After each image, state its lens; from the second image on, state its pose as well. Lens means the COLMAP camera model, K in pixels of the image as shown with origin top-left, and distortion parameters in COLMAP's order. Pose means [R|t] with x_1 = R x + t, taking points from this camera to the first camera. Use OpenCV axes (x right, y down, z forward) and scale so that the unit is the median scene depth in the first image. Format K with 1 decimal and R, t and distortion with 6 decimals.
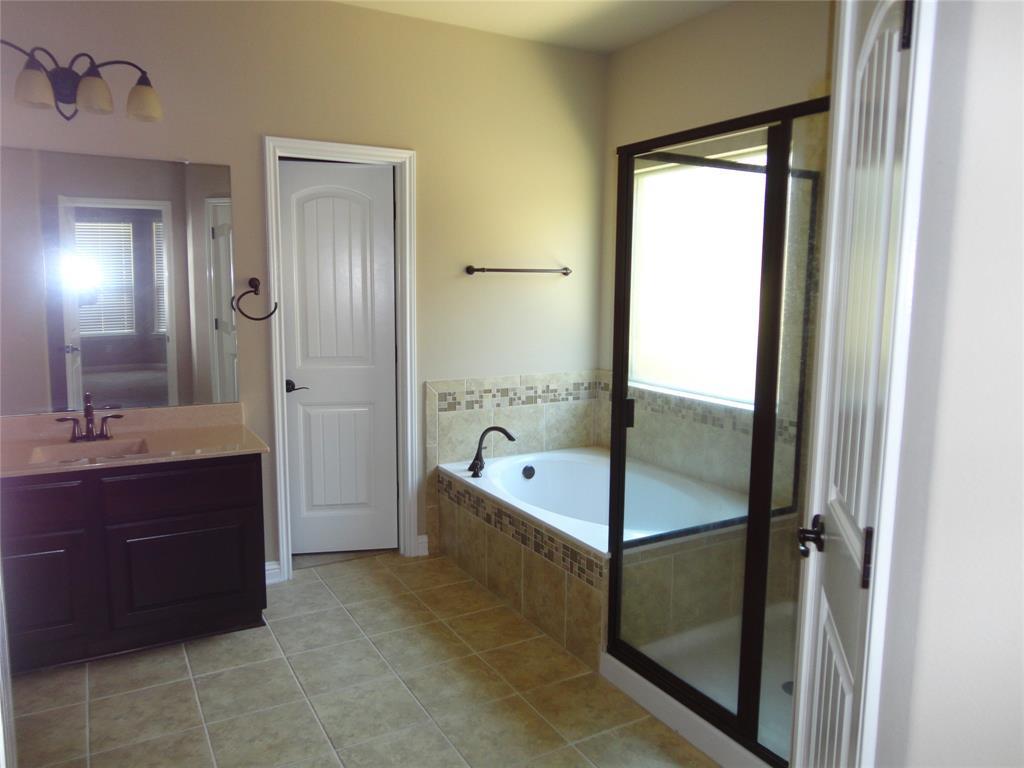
lens RADIAL K [[759.6, 0, 513.6], [0, 759.6, 384.3], [0, 0, 1]] dist [-0.000392, 0.008384]
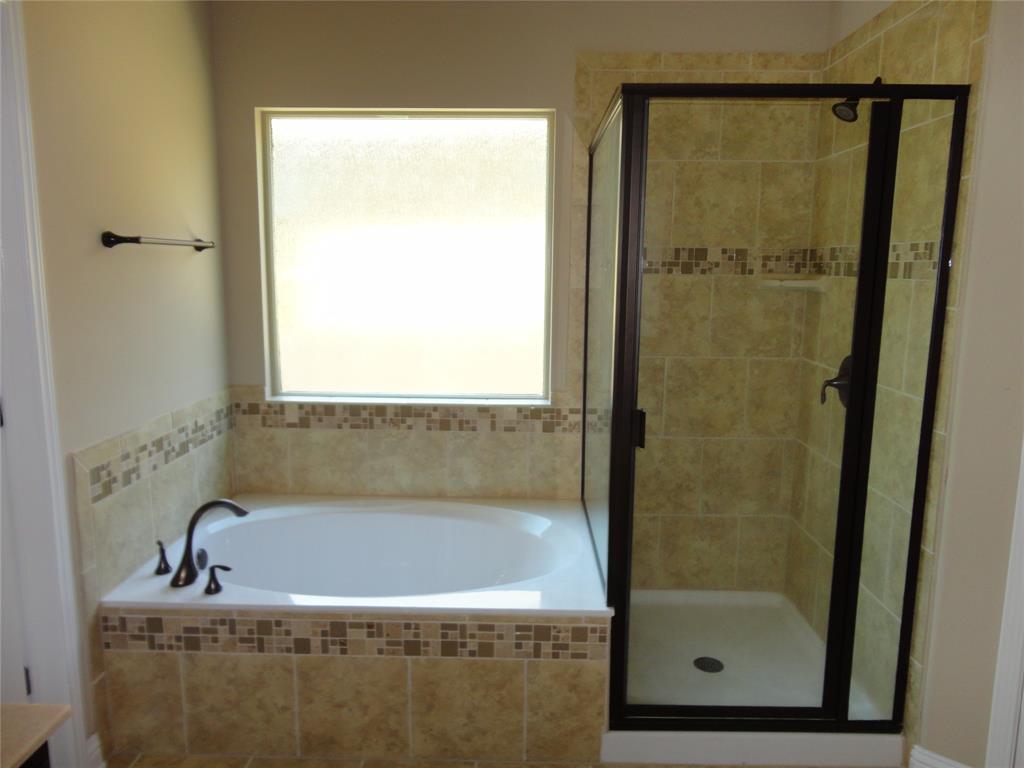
lens RADIAL K [[759.6, 0, 512.0], [0, 759.6, 382.9], [0, 0, 1]] dist [-0.000392, 0.008384]
pose [[0.510090, -0.135752, 0.849341, -0.446882], [0.111852, 0.989551, 0.090987, -0.073078], [-0.852817, 0.048589, 0.519944, 0.527766]]
